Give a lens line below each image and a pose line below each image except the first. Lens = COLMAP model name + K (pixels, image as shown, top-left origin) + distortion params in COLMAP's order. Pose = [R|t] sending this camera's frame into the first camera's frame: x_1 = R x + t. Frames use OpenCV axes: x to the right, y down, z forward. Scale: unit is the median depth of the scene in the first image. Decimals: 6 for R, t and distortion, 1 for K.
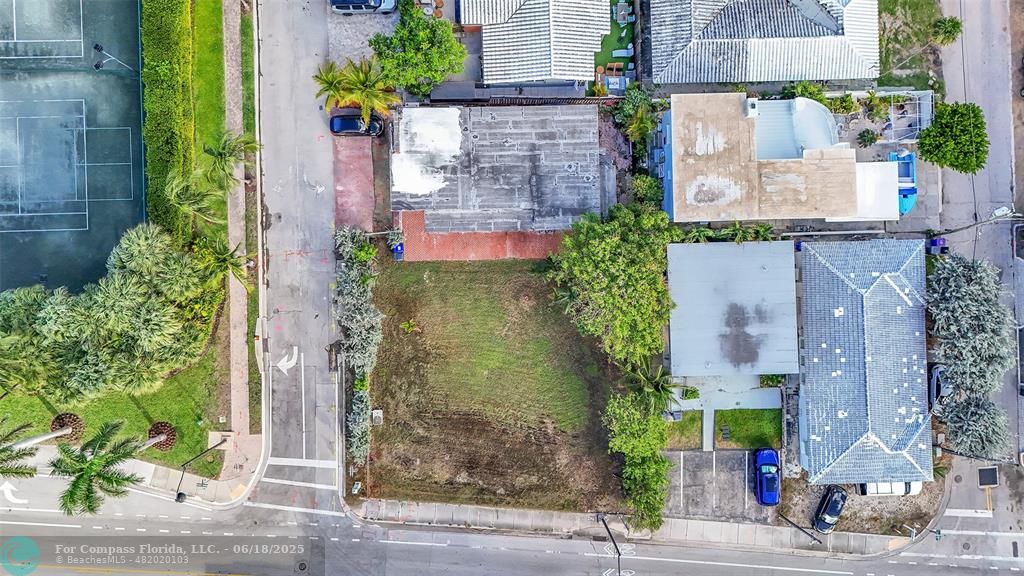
lens RADIAL K [[754.3, 0, 512.0], [0, 754.3, 288.0], [0, 0, 1]] dist [0.112516, -0.152836]
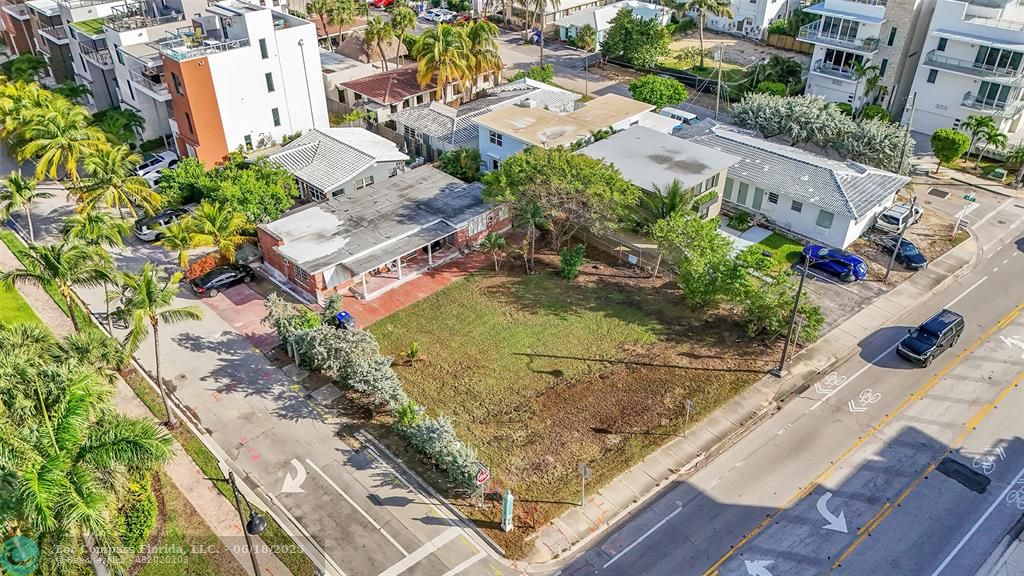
lens RADIAL K [[754.3, 0, 512.0], [0, 754.3, 288.0], [0, 0, 1]] dist [0.112516, -0.152836]
pose [[0.725671, -0.403670, 0.557182, -0.454447], [0.687895, 0.408911, -0.599661, 0.540360], [0.014227, 0.818439, 0.574417, 0.505208]]
